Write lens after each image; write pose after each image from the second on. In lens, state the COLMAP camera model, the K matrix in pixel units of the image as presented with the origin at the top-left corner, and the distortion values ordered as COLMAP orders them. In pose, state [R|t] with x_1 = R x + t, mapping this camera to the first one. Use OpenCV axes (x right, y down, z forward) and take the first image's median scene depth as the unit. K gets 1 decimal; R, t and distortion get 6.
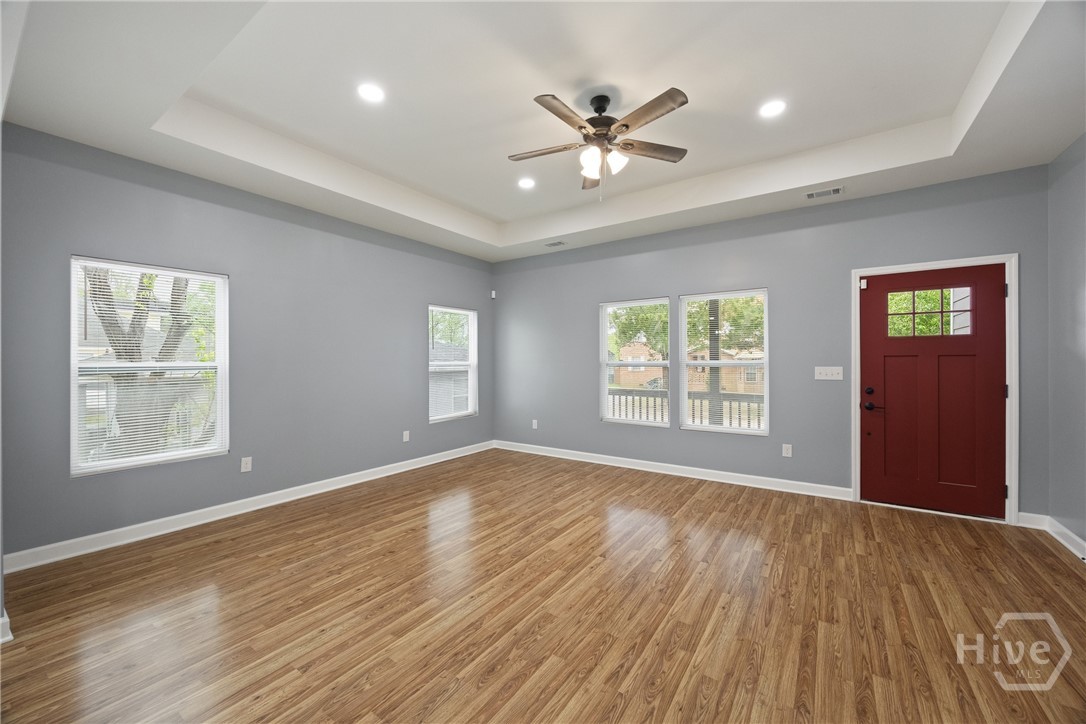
lens RADIAL K [[407.5, 0, 543.0], [0, 407.5, 362.0], [0, 0, 1]] dist [-0.000895, -0.000024]
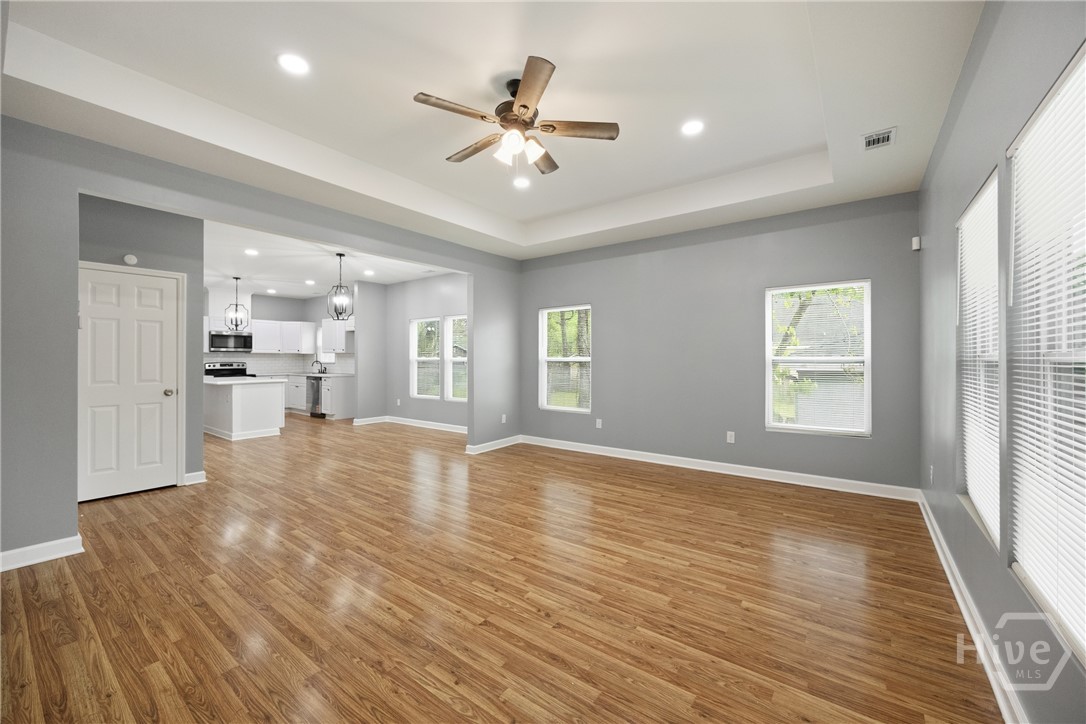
lens RADIAL K [[401.1, 0, 532.6], [0, 401.1, 352.1], [0, 0, 1]] dist [-0.000947, -0.000078]
pose [[-0.017532, -0.015961, -0.999719, 0.908789], [-0.000388, 0.999873, -0.015957, 0.005785], [0.999846, 0.000108, -0.017536, 0.880944]]
